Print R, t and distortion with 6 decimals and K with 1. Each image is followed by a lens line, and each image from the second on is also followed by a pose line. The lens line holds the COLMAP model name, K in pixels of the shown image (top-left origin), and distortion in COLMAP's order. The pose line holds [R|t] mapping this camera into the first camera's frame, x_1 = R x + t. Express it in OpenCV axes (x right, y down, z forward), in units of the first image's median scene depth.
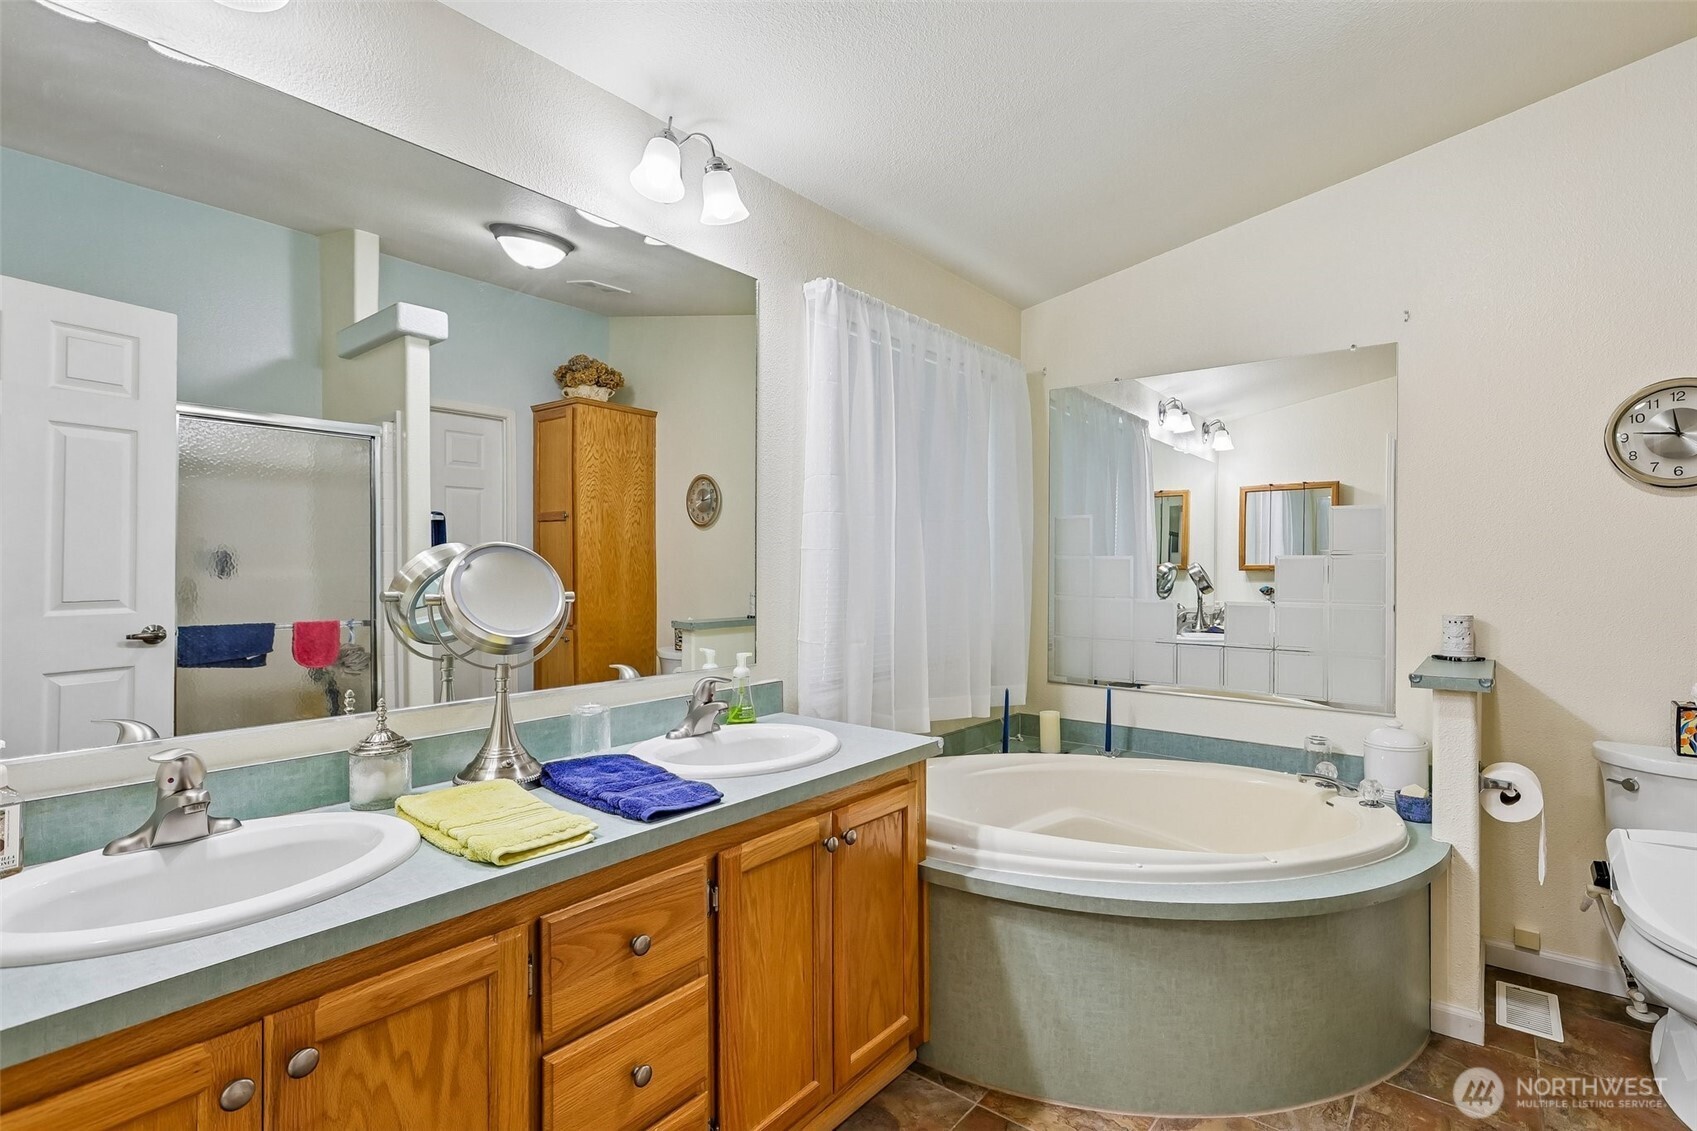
lens RADIAL K [[757.8, 0, 863.1], [0, 757.8, 568.5], [0, 0, 1]] dist [0.001565, 0.000451]
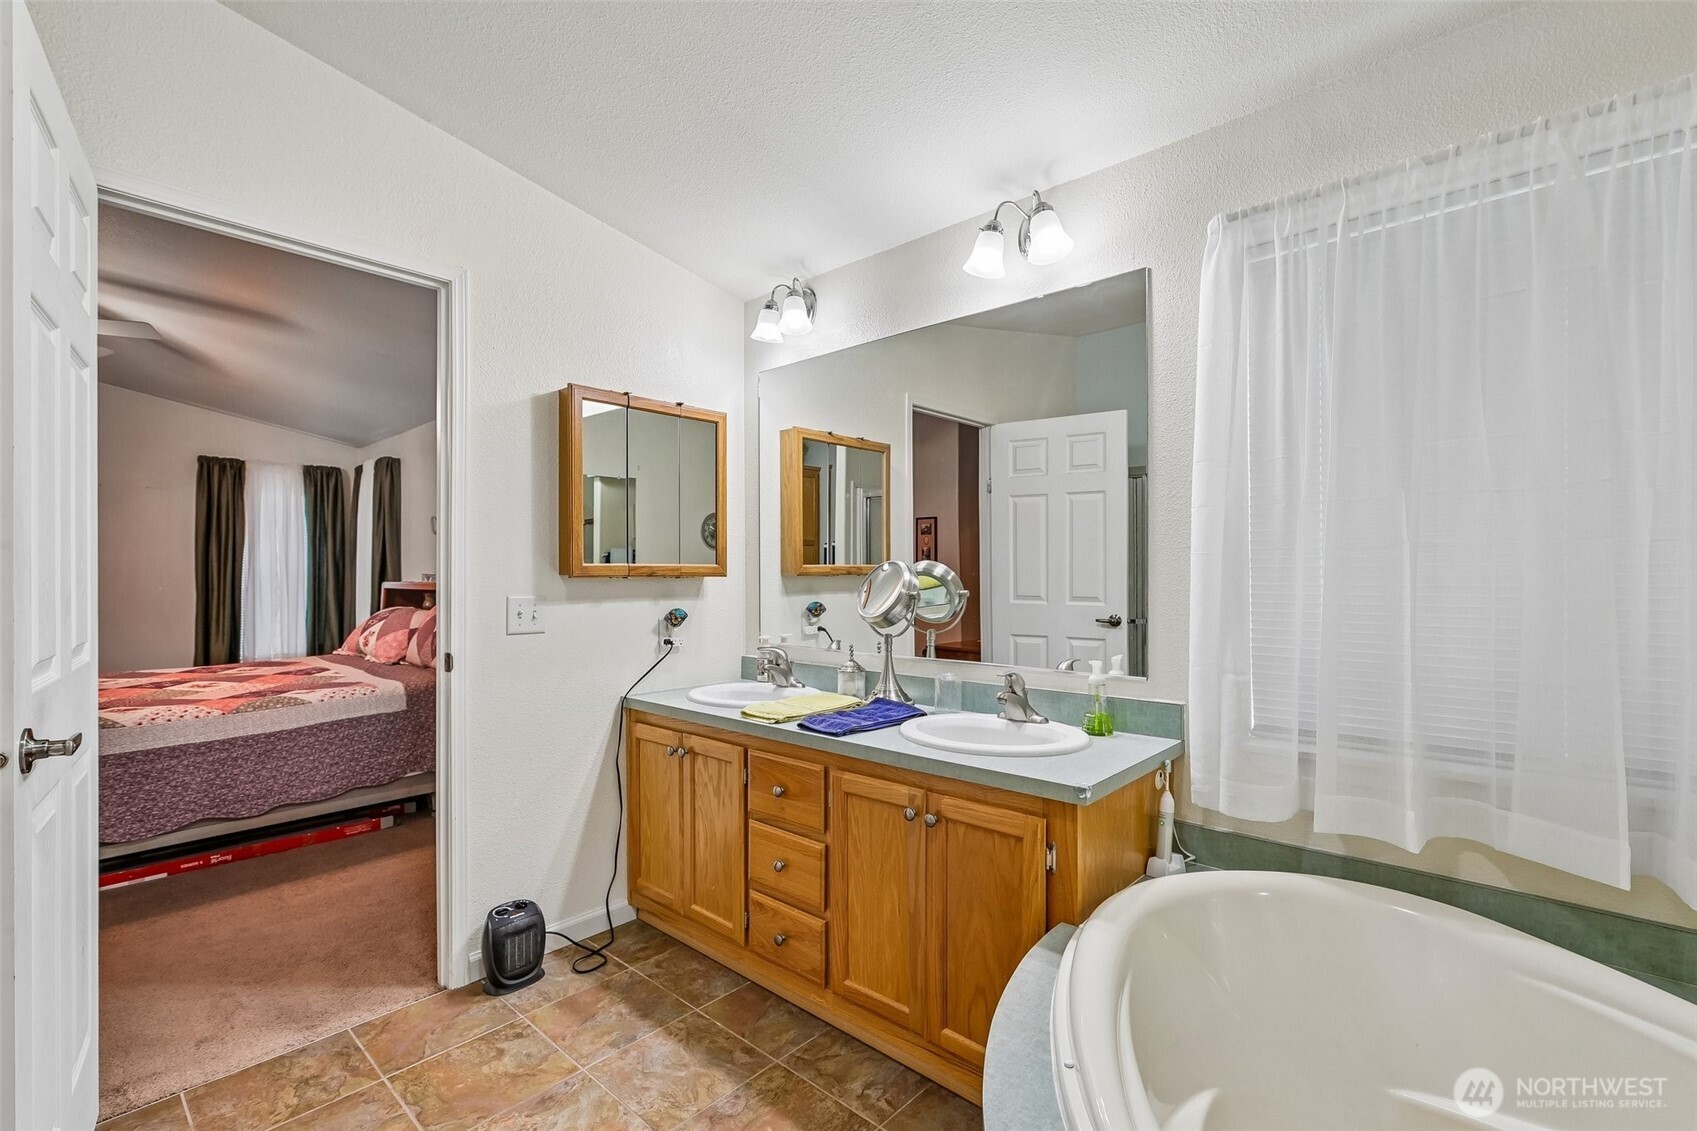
lens RADIAL K [[757.8, 0, 863.1], [0, 757.8, 568.5], [0, 0, 1]] dist [0.001565, 0.000451]
pose [[-0.021753, -0.009312, -0.999720, 1.260888], [-0.006580, 0.999936, -0.009170, -0.003527], [0.999742, 0.006378, -0.021813, 1.063158]]
